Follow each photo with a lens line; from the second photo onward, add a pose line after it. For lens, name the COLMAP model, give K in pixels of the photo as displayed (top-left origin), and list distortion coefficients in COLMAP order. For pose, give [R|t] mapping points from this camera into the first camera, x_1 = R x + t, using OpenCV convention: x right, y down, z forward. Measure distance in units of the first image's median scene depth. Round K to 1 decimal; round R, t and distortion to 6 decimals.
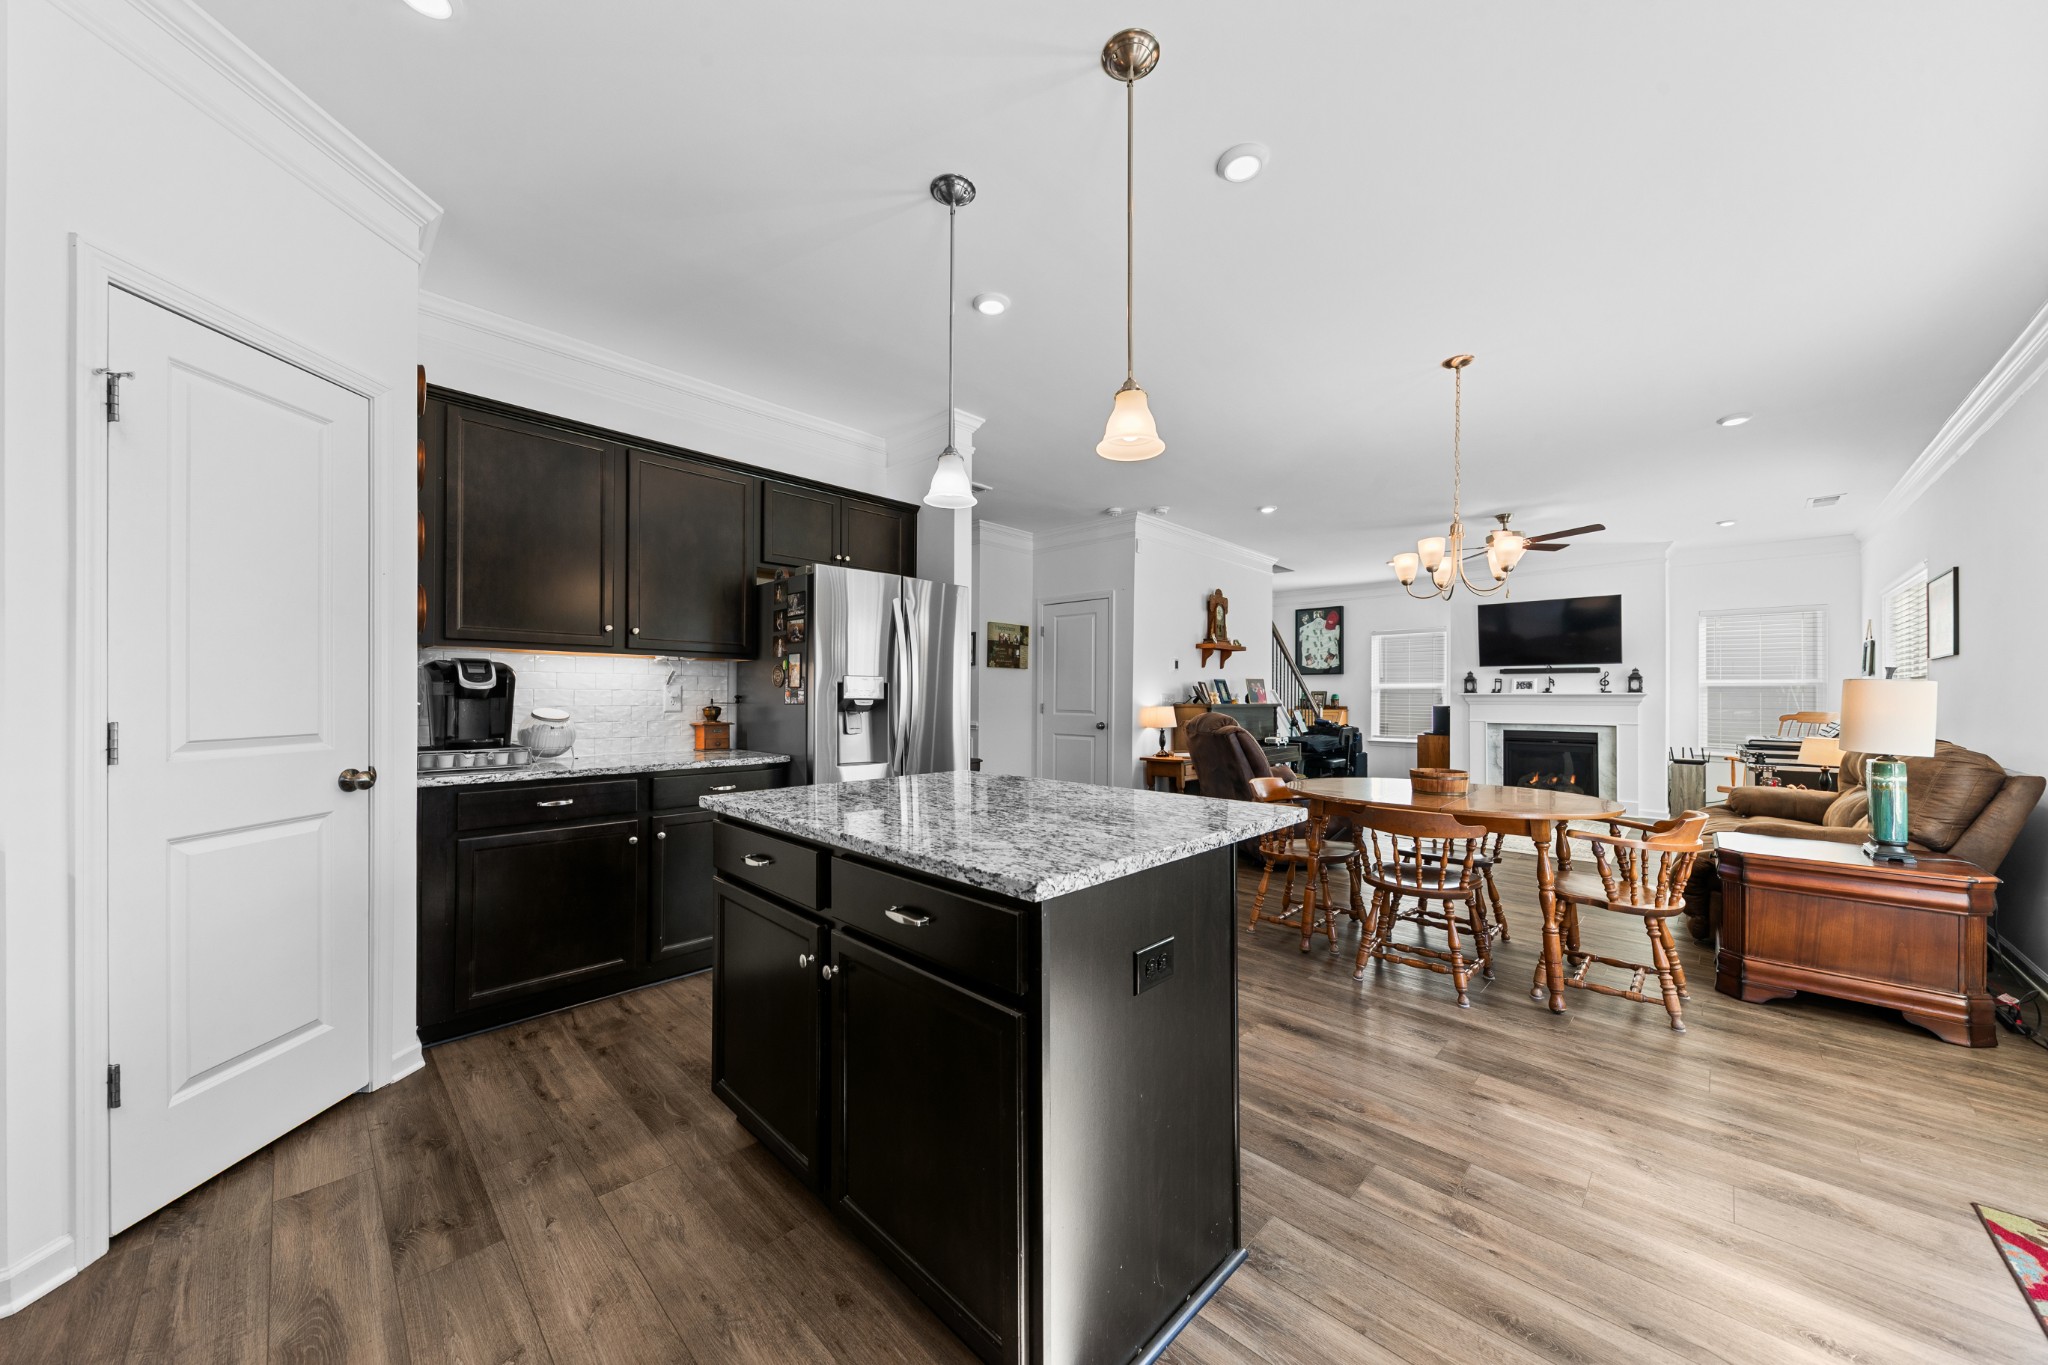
lens RADIAL K [[688.9, 0, 1020.2], [0, 688.9, 690.8], [0, 0, 1]] dist [-0.000742, -0.001670]
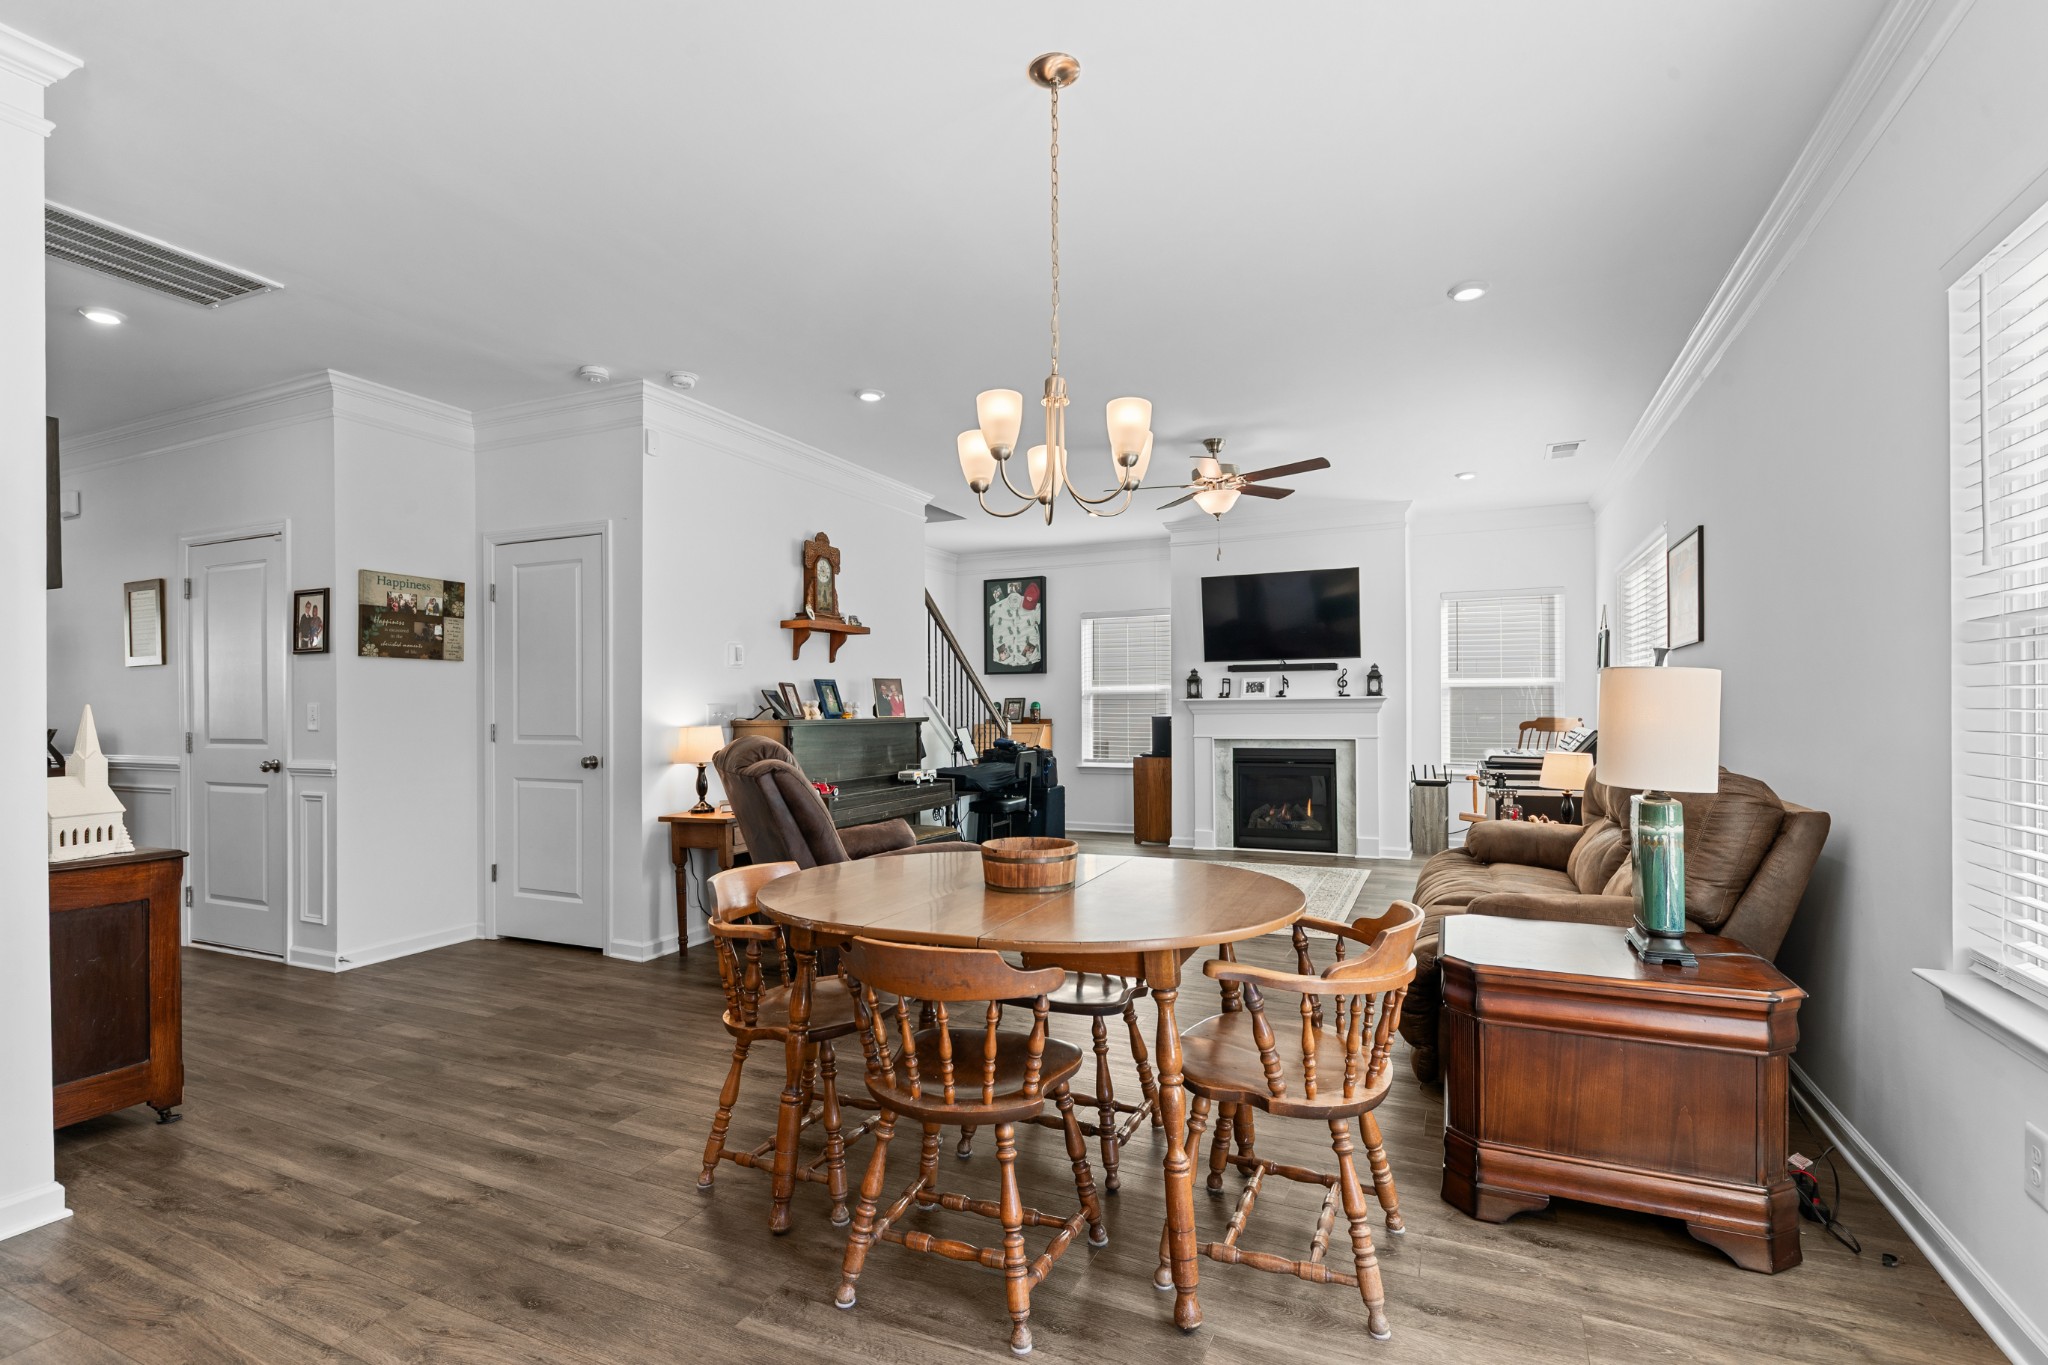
lens RADIAL K [[919.3, 0, 1021.7], [0, 919.3, 706.0], [0, 0, 1]] dist [0.003417, -0.001835]
pose [[0.942551, -0.011640, 0.333860, 0.179897], [0.009587, 0.999924, 0.007798, 0.002299], [-0.333925, -0.004149, 0.942590, 0.164164]]
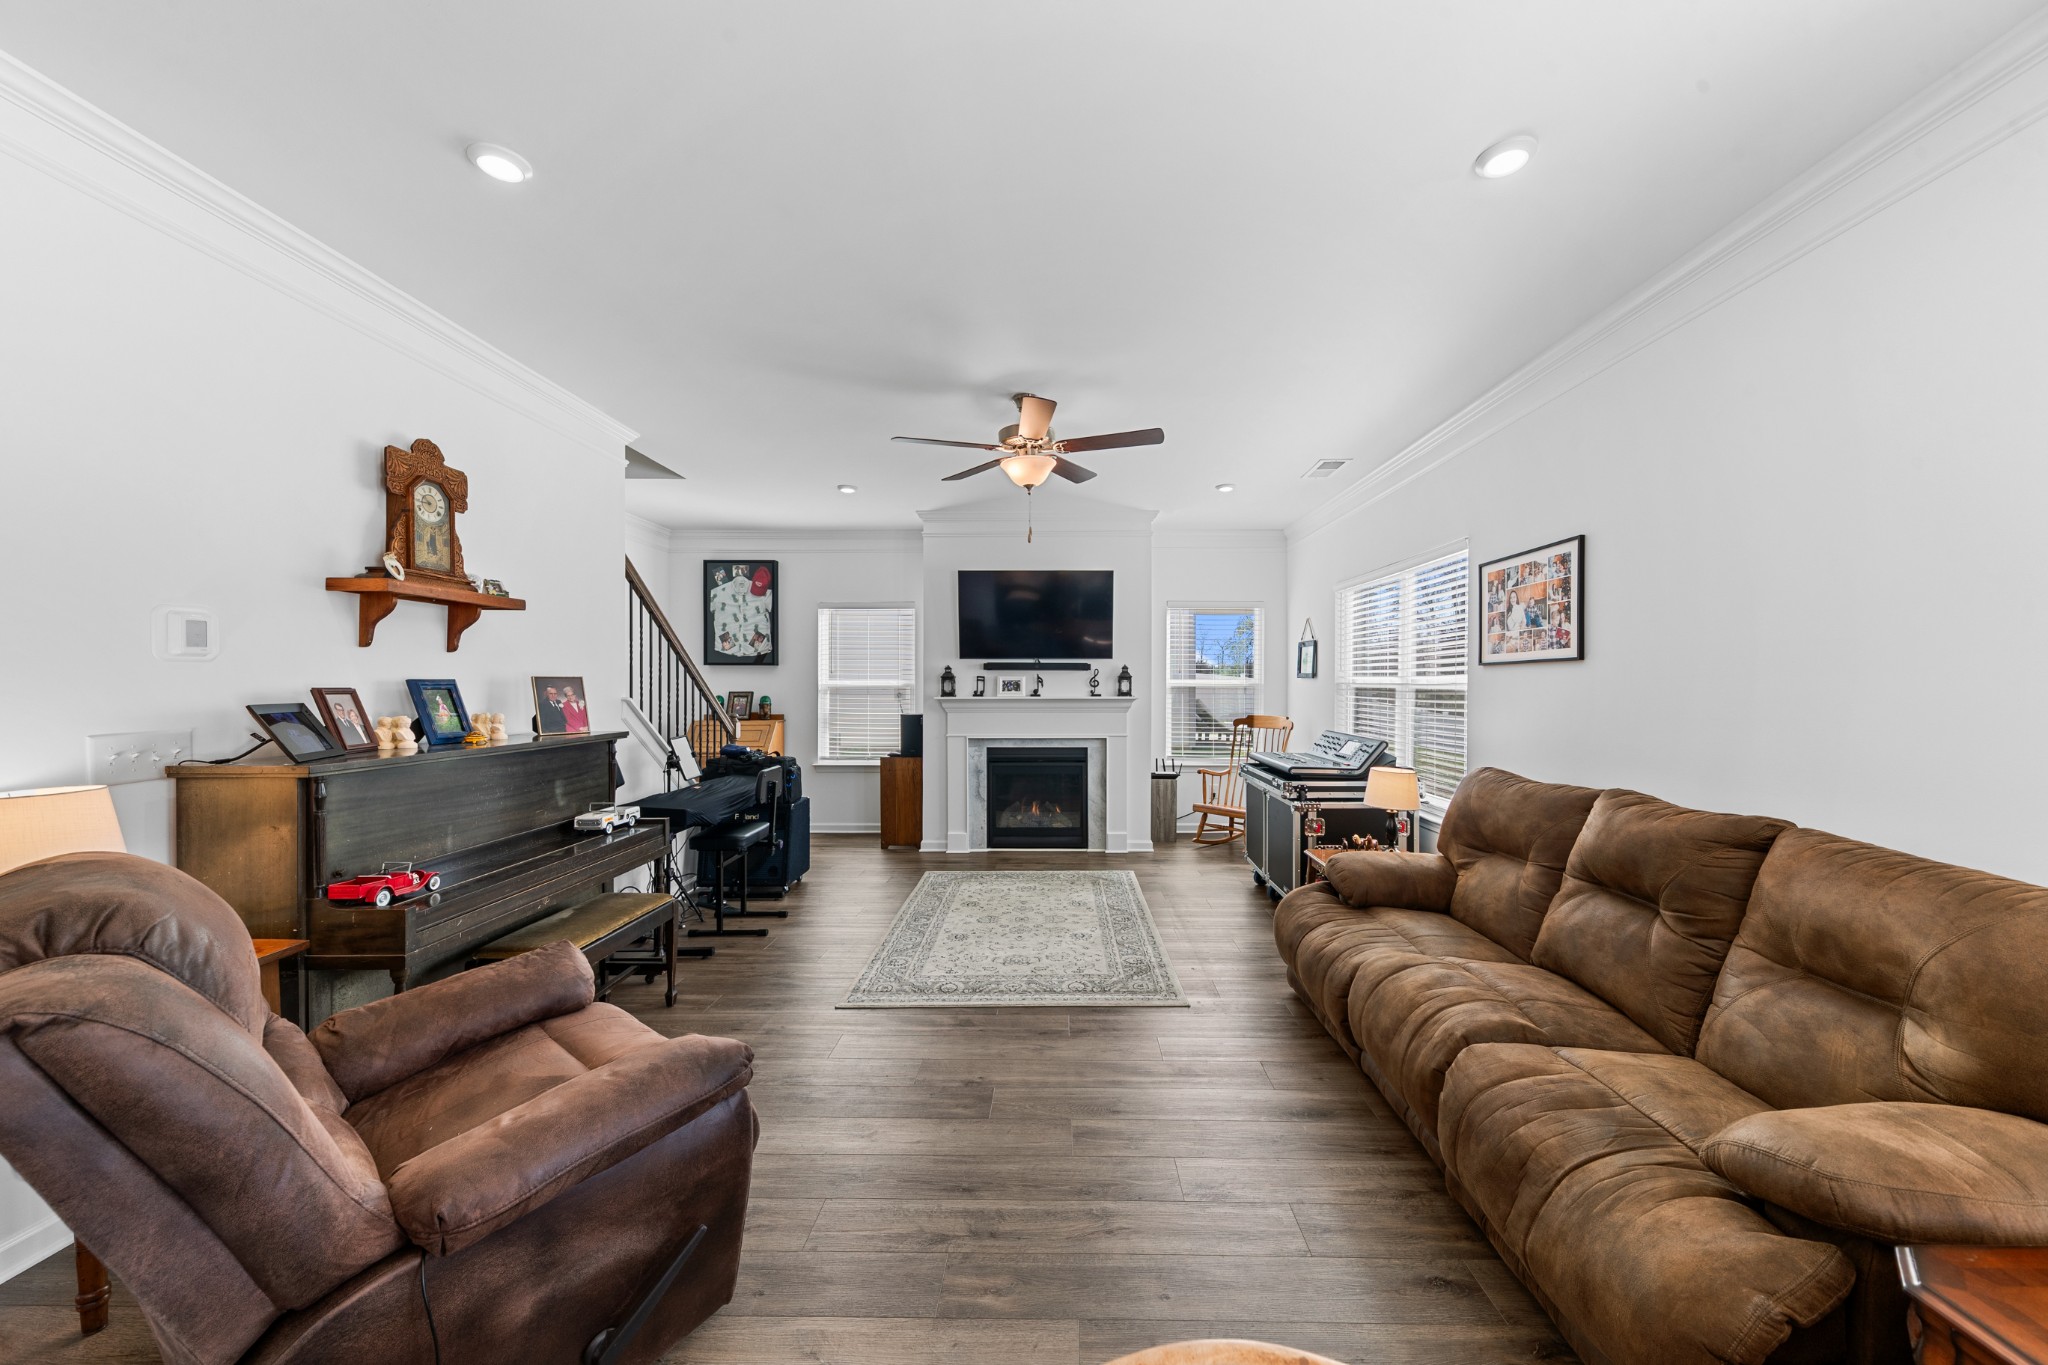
lens RADIAL K [[688.9, 0, 1033.7], [0, 688.9, 689.9], [0, 0, 1]] dist [-0.000742, -0.001670]
pose [[0.723063, -0.011020, 0.690695, 0.266760], [-0.002689, 0.999820, 0.018767, -0.019143], [-0.690777, -0.015427, 0.722903, 0.496452]]
